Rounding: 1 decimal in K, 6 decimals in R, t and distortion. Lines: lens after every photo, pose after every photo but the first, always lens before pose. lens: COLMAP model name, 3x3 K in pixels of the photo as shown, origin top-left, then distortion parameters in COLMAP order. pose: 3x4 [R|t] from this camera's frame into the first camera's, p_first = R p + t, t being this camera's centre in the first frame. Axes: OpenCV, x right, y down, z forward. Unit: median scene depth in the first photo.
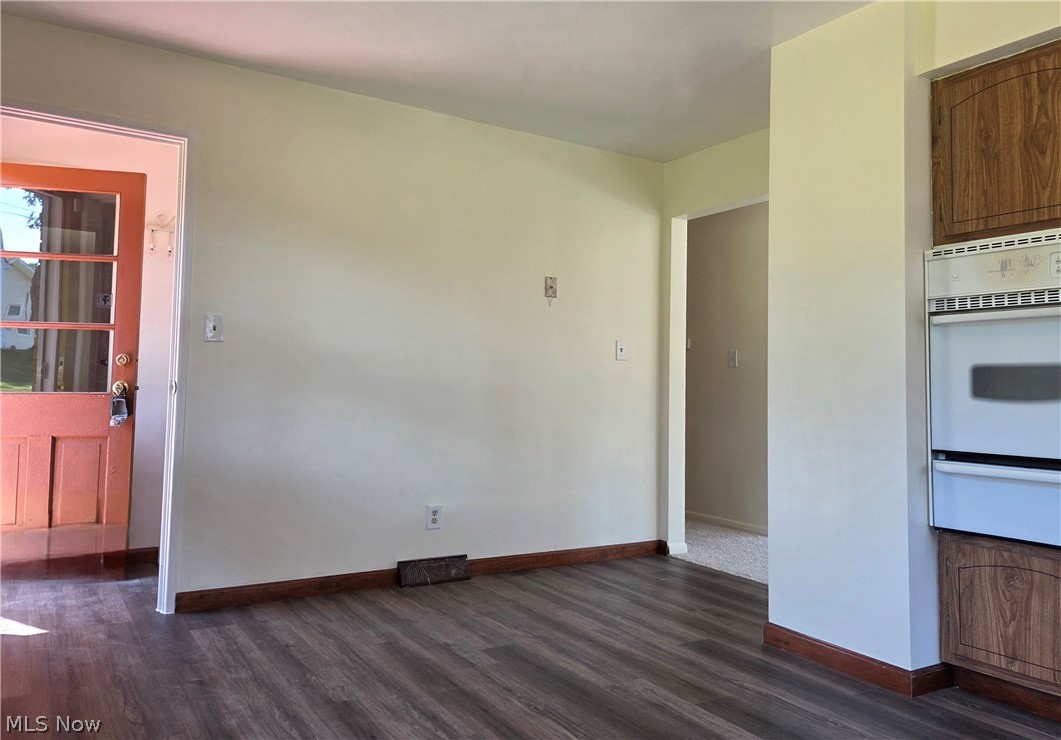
lens RADIAL K [[760.9, 0, 524.8], [0, 760.9, 354.1], [0, 0, 1]] dist [0.025539, -0.001757]
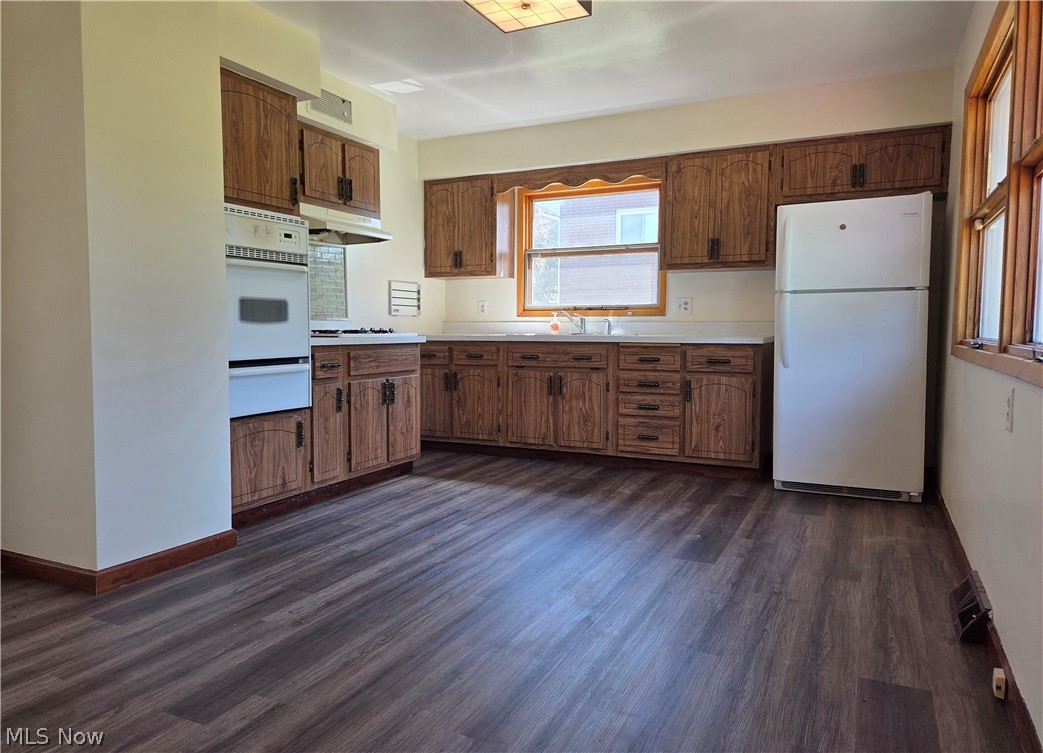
lens RADIAL K [[700.6, 0, 521.5], [0, 700.6, 376.5], [0, 0, 1]] dist [0.030931, -0.000603]
pose [[-0.523127, -0.086057, 0.847899, -0.742812], [-0.060589, 0.996127, 0.063720, 0.043632], [-0.850098, -0.018040, -0.526315, 1.192179]]
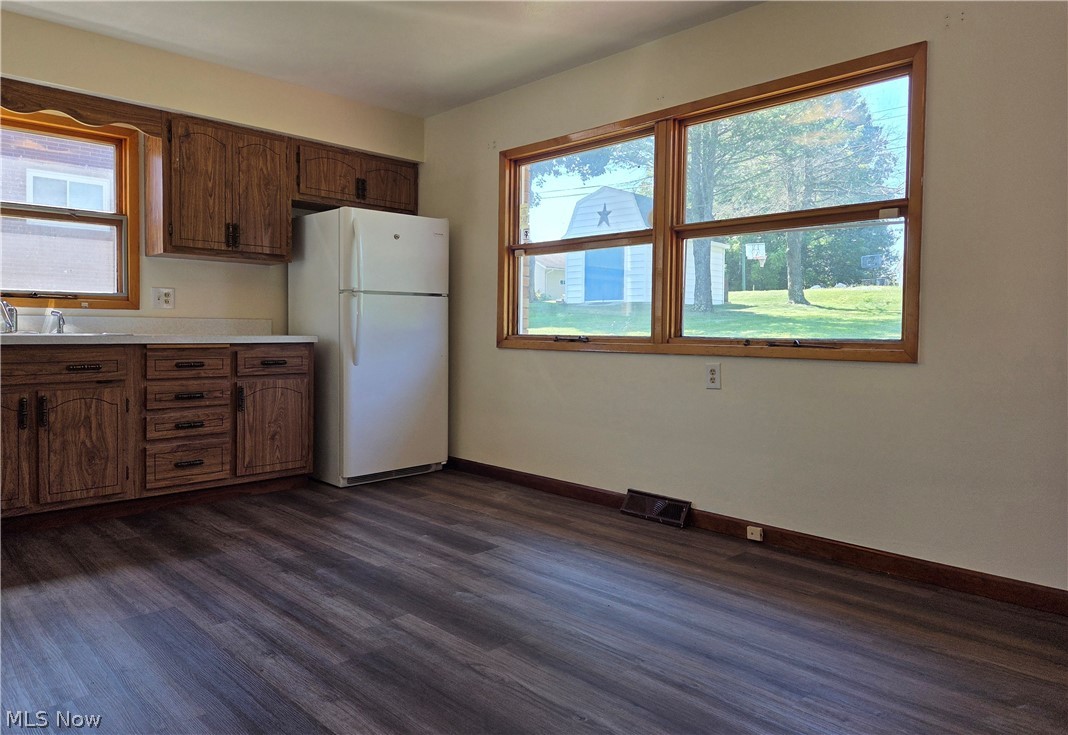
lens RADIAL K [[725.0, 0, 534.3], [0, 725.0, 340.2], [0, 0, 1]] dist [0.043857, -0.001764]
pose [[-0.976074, -0.029414, -0.215440, 0.218109], [-0.021023, 0.998932, -0.041136, 0.089864], [0.216420, -0.035622, -0.975650, 1.564745]]
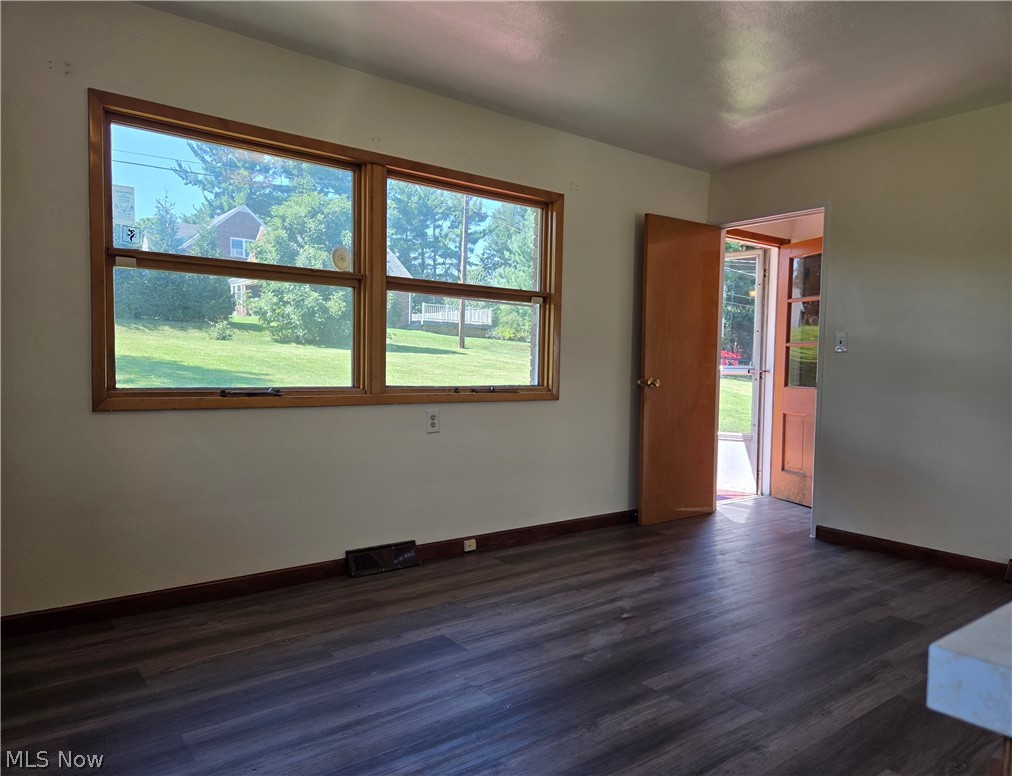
lens RADIAL K [[696.7, 0, 507.2], [0, 696.7, 401.1], [0, 0, 1]] dist [0.024411, -0.000885]
pose [[0.102393, 0.035330, -0.994116, 1.020222], [0.034261, 0.998651, 0.039020, 0.004210], [0.994154, -0.038054, 0.101044, 0.363363]]
